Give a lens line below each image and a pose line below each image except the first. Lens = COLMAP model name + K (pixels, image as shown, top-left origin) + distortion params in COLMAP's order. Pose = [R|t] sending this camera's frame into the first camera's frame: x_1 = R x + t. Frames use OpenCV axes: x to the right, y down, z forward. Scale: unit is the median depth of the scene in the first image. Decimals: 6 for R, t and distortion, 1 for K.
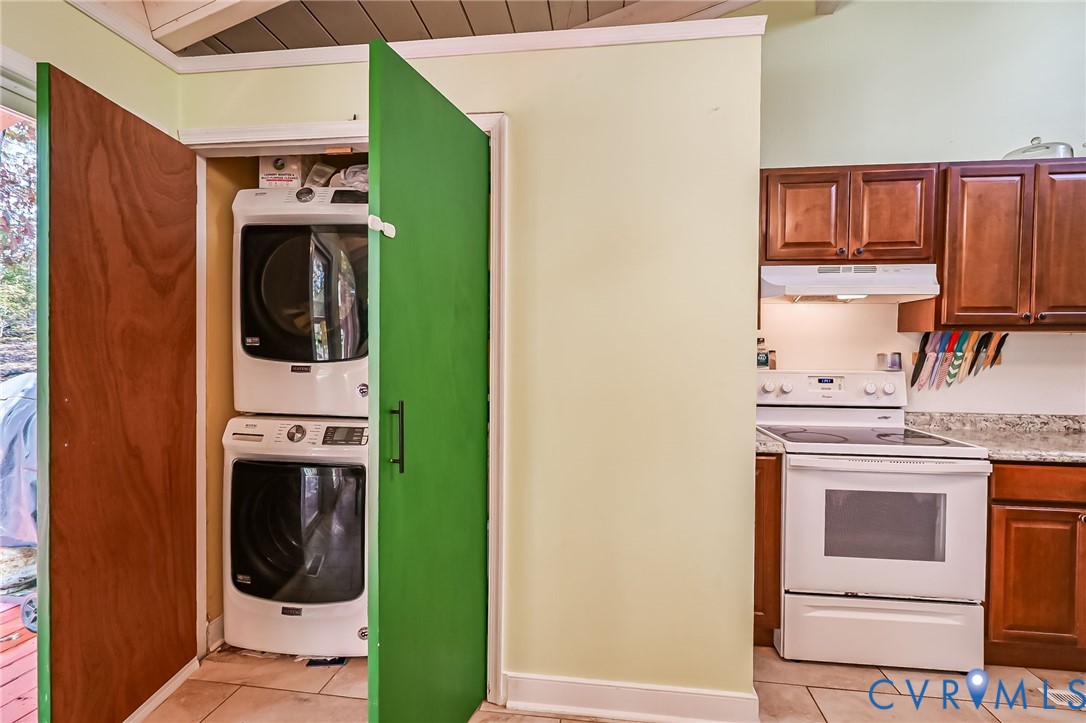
lens RADIAL K [[501.1, 0, 544.8], [0, 501.1, 361.7], [0, 0, 1]] dist [-0.001343, -0.000213]
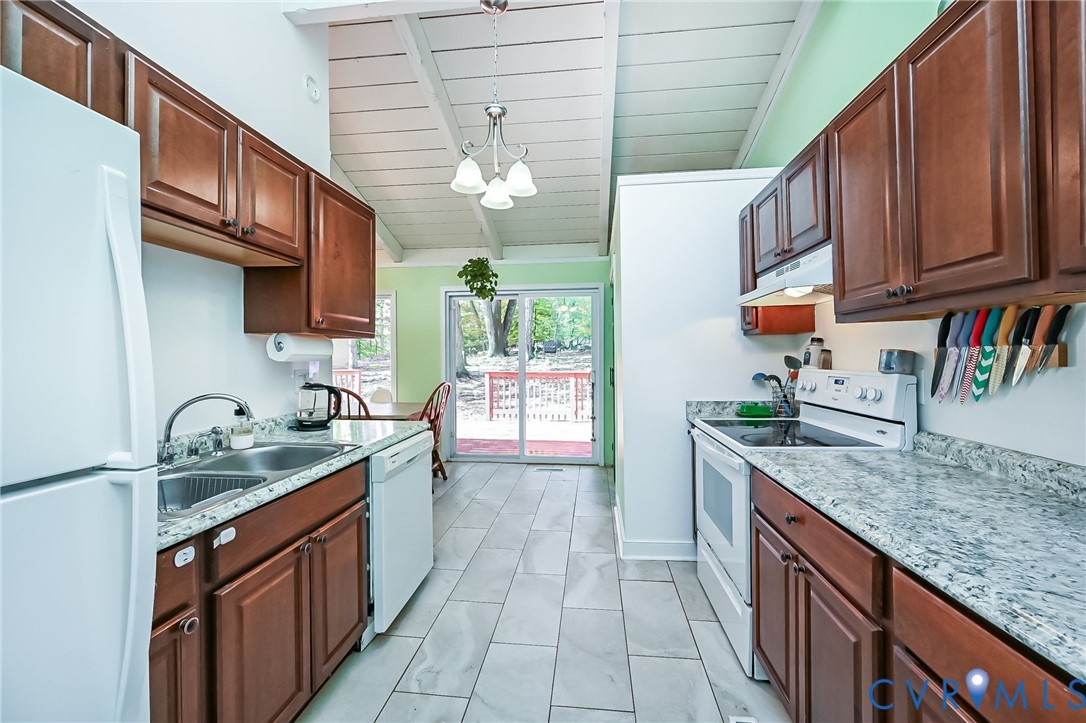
lens RADIAL K [[421.7, 0, 546.5], [0, 421.7, 359.8], [0, 0, 1]] dist [-0.002697, 0.000215]
pose [[0.008793, -0.000513, -0.999961, 1.327694], [-0.016407, 0.999865, -0.000658, 0.007174], [0.999827, 0.016412, 0.008783, 0.462247]]
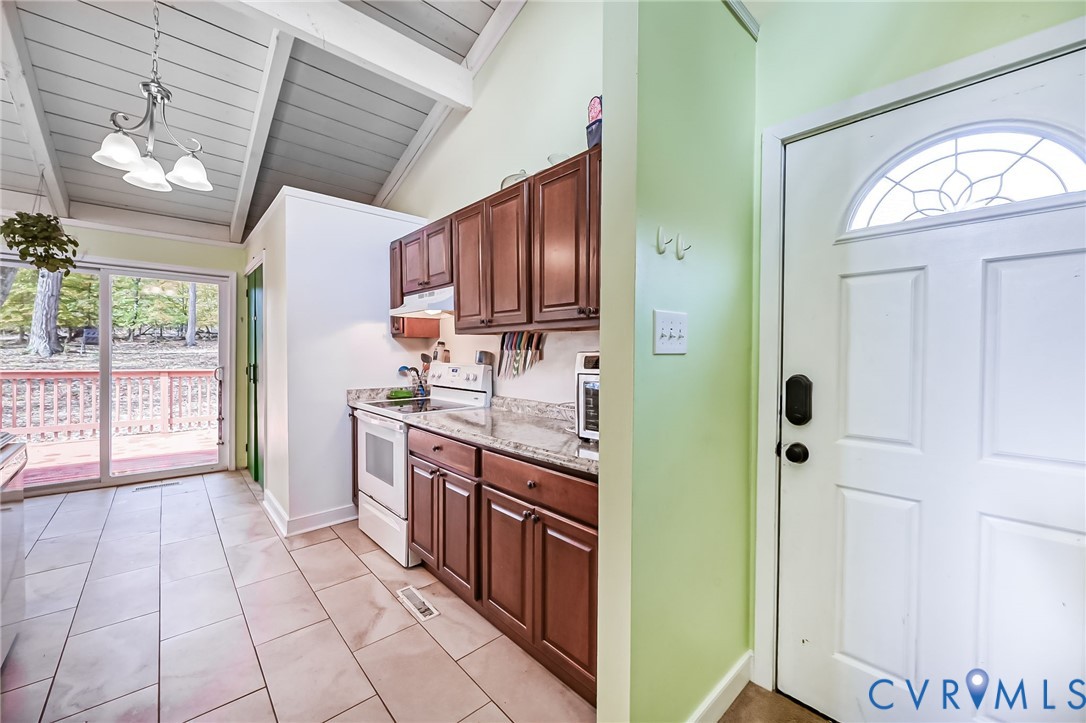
lens RADIAL K [[421.7, 0, 545.9], [0, 421.7, 355.2], [0, 0, 1]] dist [-0.002697, 0.000215]
pose [[0.754854, 0.000369, -0.655892, 1.561083], [-0.018498, 0.999614, -0.020727, 0.014342], [0.655631, 0.027779, 0.754570, 0.256541]]
